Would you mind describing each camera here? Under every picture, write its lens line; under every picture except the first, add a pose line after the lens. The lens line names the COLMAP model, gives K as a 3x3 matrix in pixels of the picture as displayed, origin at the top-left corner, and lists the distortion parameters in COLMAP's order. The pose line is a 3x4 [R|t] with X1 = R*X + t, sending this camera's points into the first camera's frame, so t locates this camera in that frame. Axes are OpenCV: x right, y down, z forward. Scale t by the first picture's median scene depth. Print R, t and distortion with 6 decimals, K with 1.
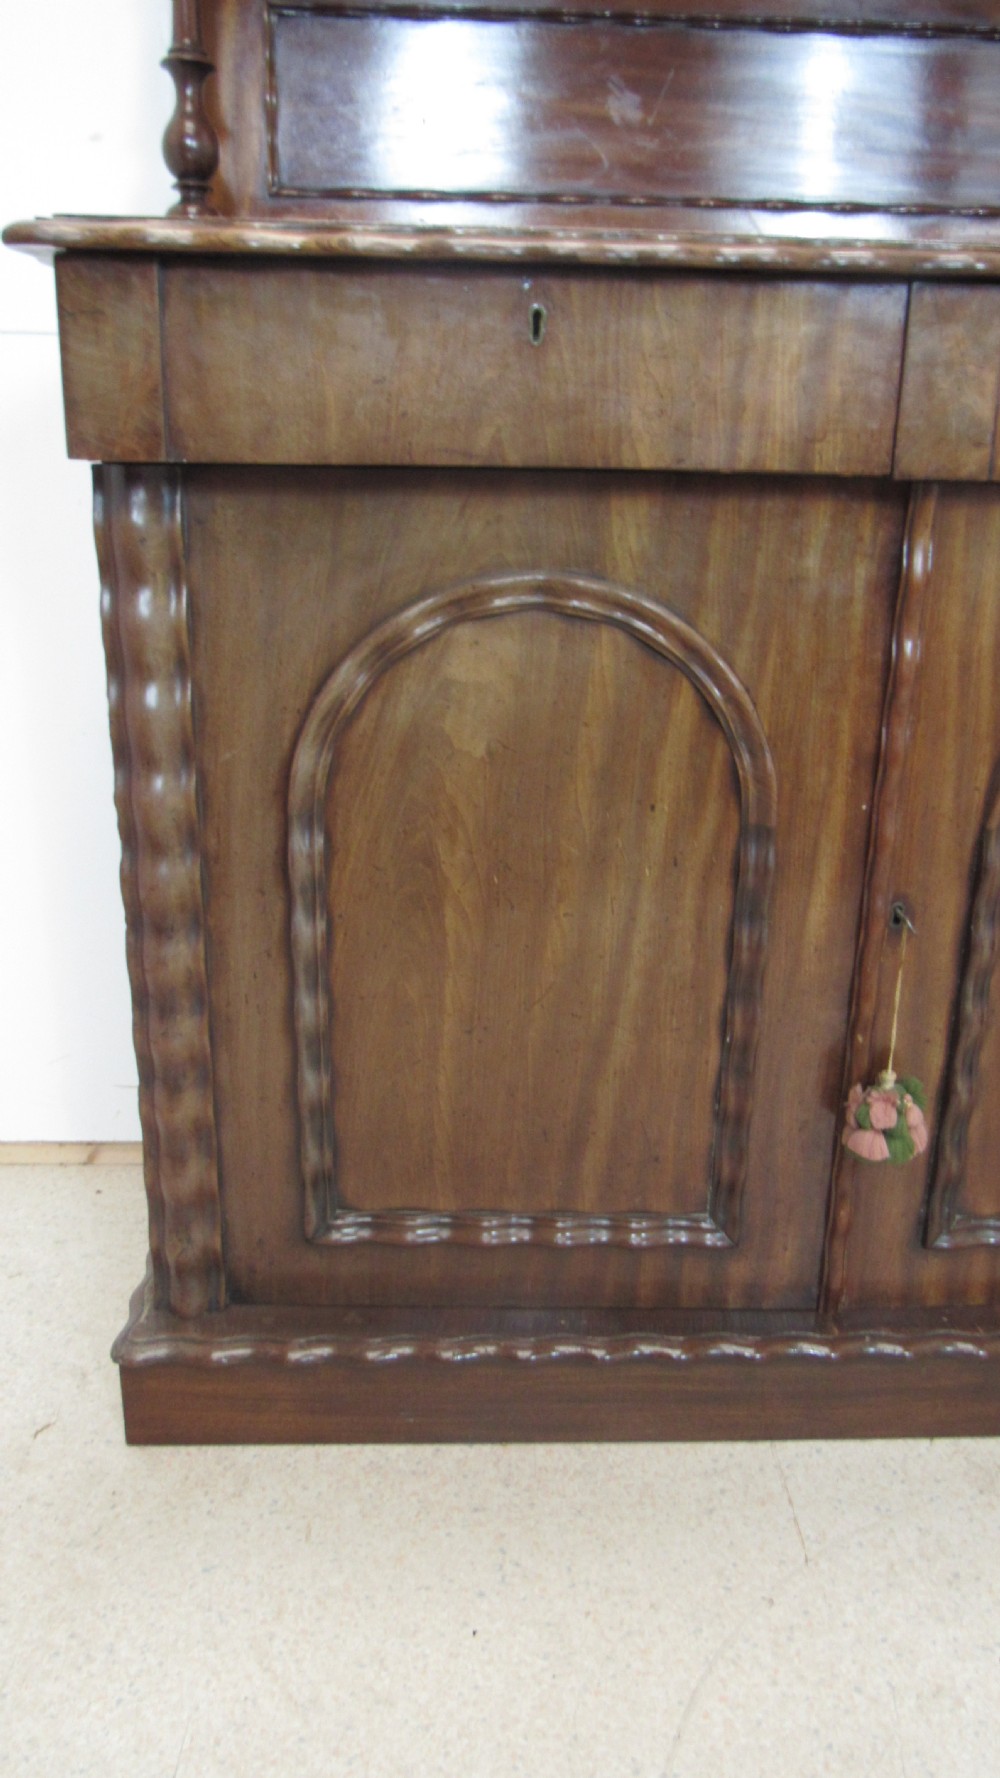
lens RADIAL K [[1279.6, 0, 497.2], [0, 1279.6, 888.5], [0, 0, 1]] dist [-0.027424, 0.006924]
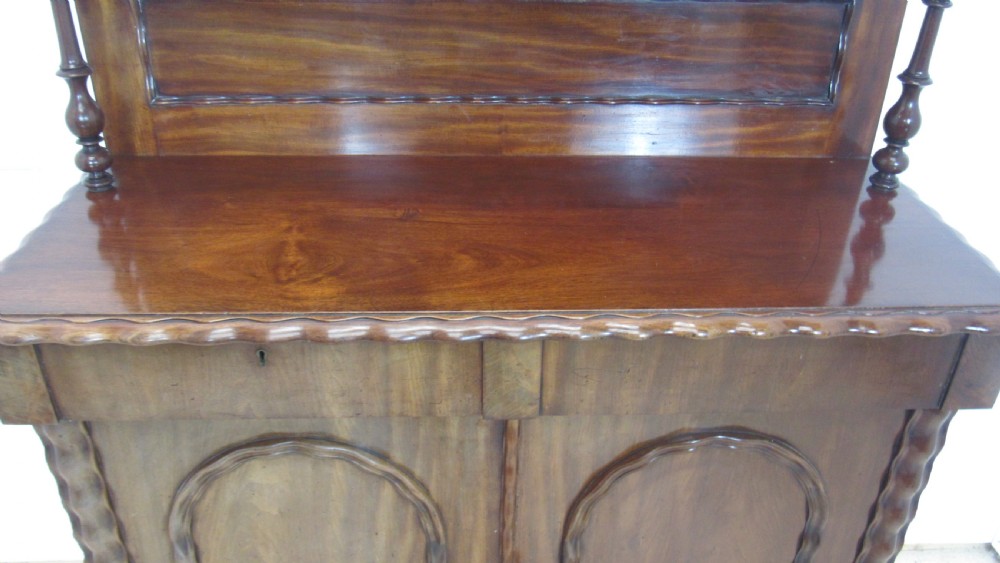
lens RADIAL K [[826.5, 0, 501.9], [0, 826.5, 279.1], [0, 0, 1]] dist [-0.045392, 0.016487]
pose [[0.999872, -0.004995, 0.015184, 0.270933], [0.001600, 0.976429, 0.215831, -0.633664], [-0.015904, -0.215780, 0.976313, -0.043574]]
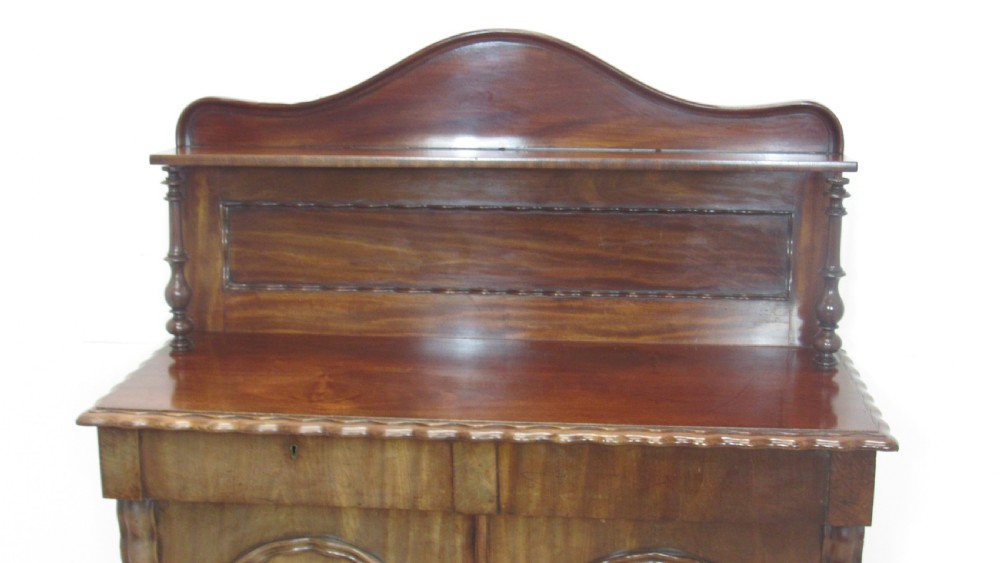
lens RADIAL K [[1338.4, 0, 497.0], [0, 1338.4, 285.0], [0, 0, 1]] dist [-0.075376, 0.000000]
pose [[0.991771, 0.011537, -0.127502, 0.574273], [-0.022285, 0.996284, -0.083194, -0.447200], [0.126068, 0.085350, 0.988343, -1.131488]]
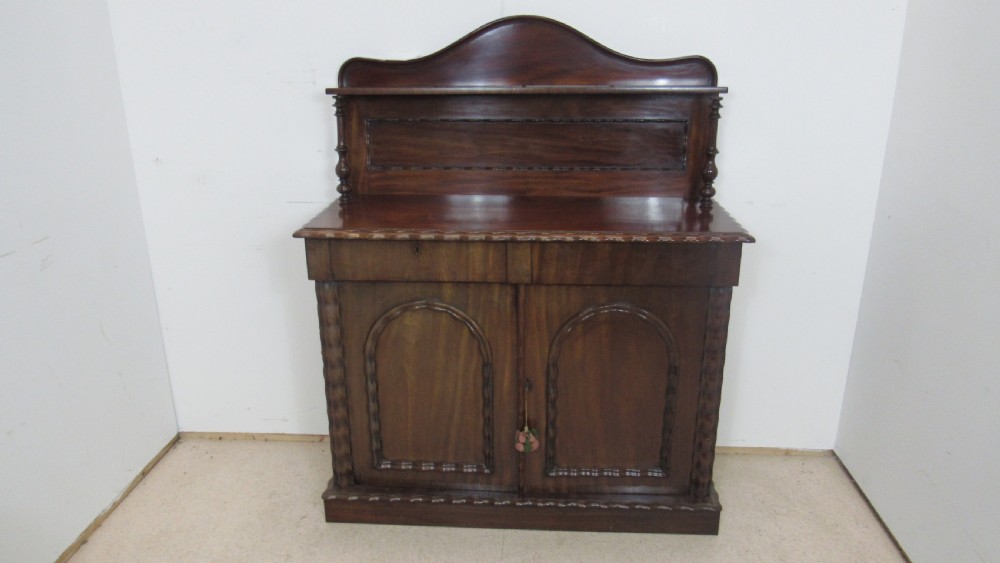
lens RADIAL K [[719.7, 0, 501.7], [0, 719.7, 284.8], [0, 0, 1]] dist [-0.027424, 0.006924]
pose [[0.995618, 0.008445, -0.093133, 0.427394], [-0.007548, 0.999922, 0.009981, -0.288024], [0.093210, -0.009235, 0.995604, -1.071664]]
